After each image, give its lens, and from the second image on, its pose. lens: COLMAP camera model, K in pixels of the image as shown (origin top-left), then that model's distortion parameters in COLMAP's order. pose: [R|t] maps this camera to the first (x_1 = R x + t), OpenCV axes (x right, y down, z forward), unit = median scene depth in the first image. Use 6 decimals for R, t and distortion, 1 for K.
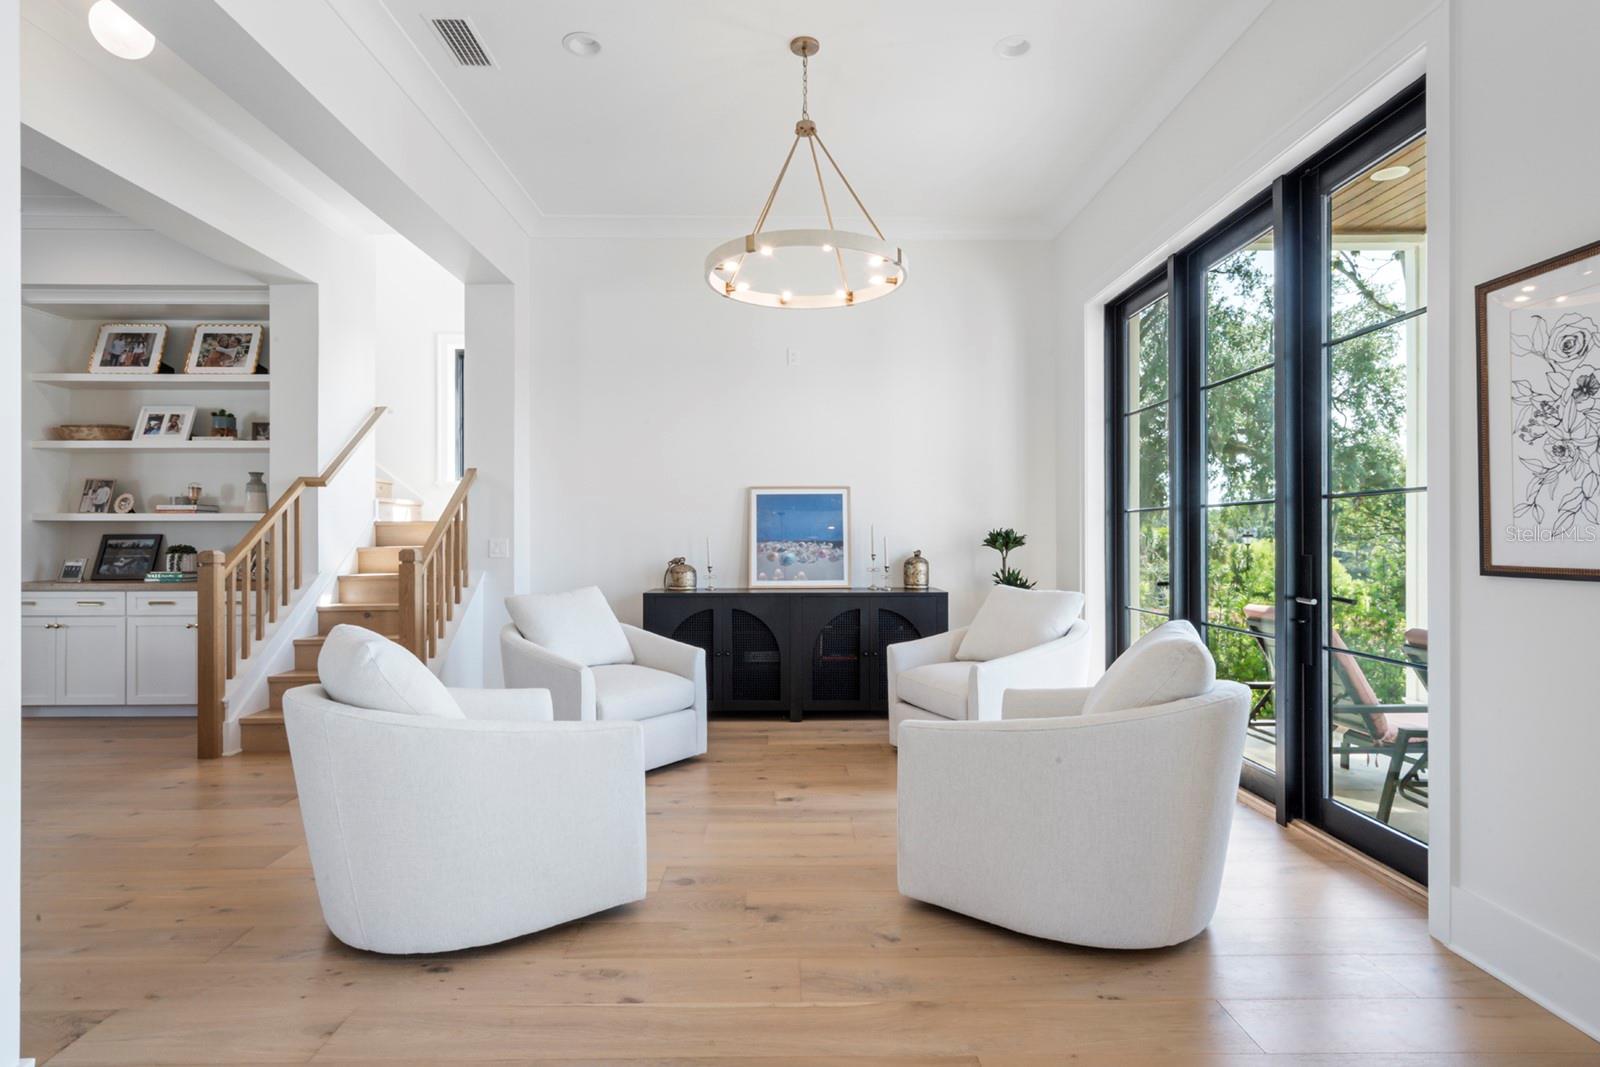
lens RADIAL K [[820.3, 0, 792.5], [0, 820.3, 531.1], [0, 0, 1]] dist [0.012505, -0.001051]
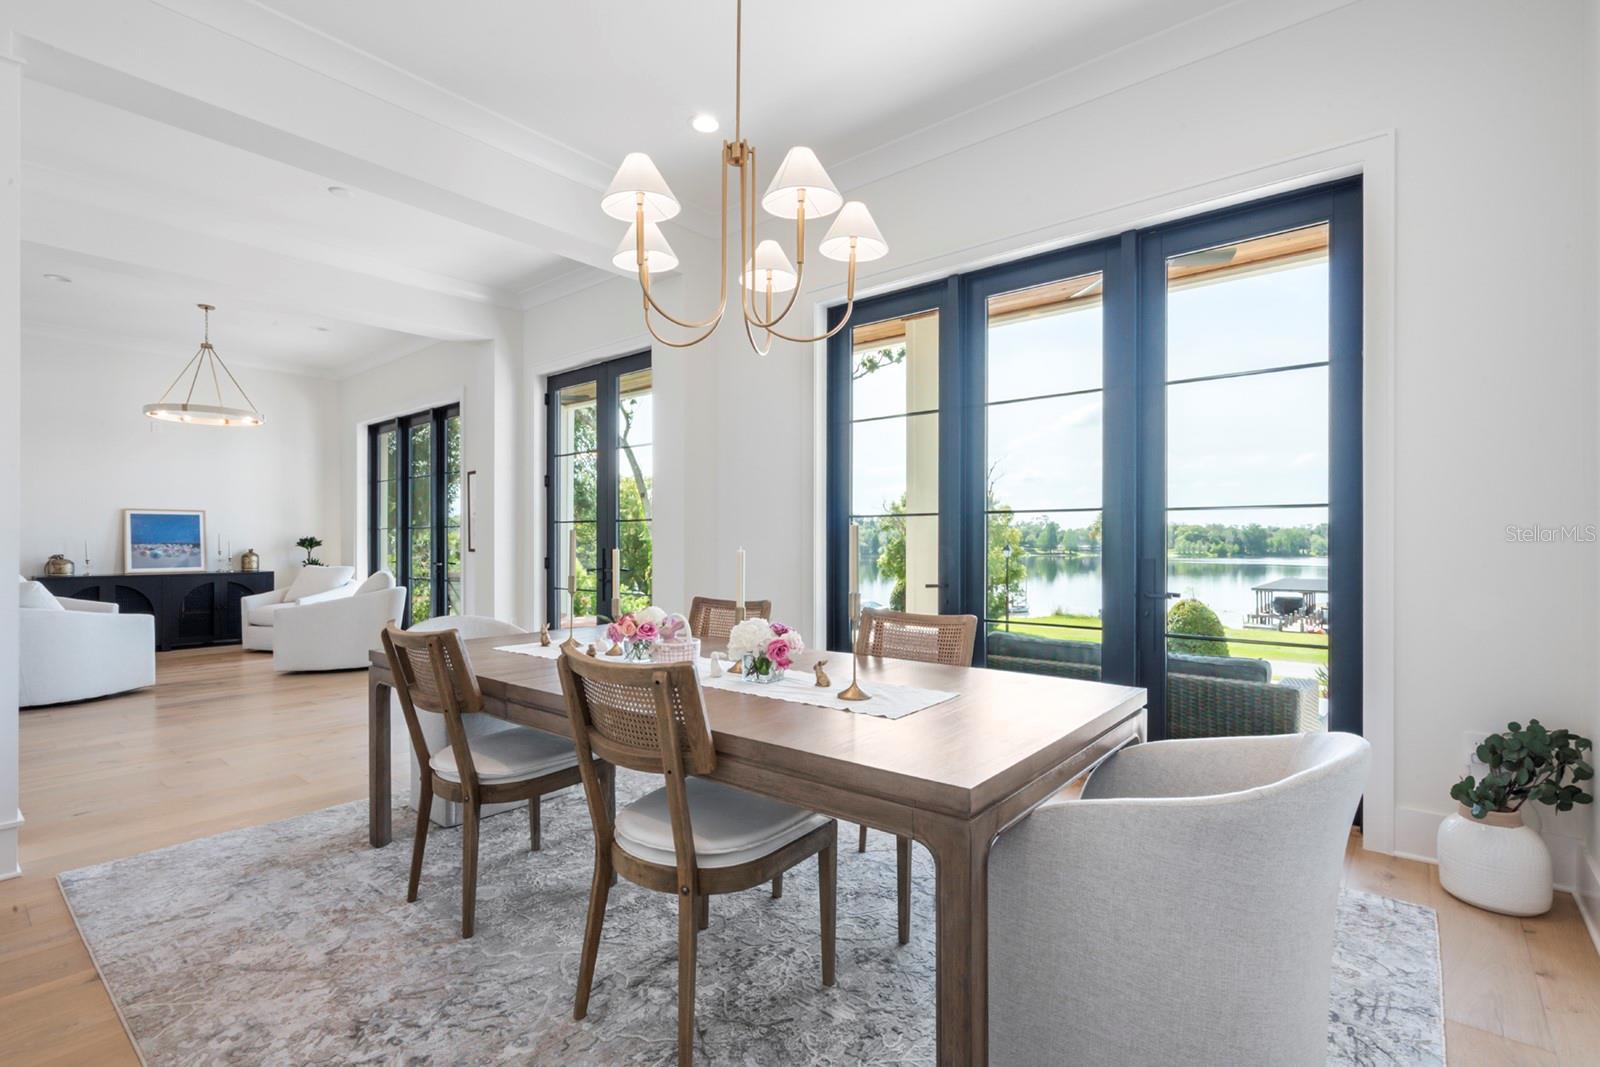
lens RADIAL K [[739.1, 0, 783.8], [0, 739.1, 539.6], [0, 0, 1]] dist [0.004094, -0.001033]
pose [[0.663103, 0.002832, 0.748523, -0.282040], [-0.006166, 0.999980, 0.001678, -0.005453], [-0.748503, -0.005728, 0.663107, -0.909189]]
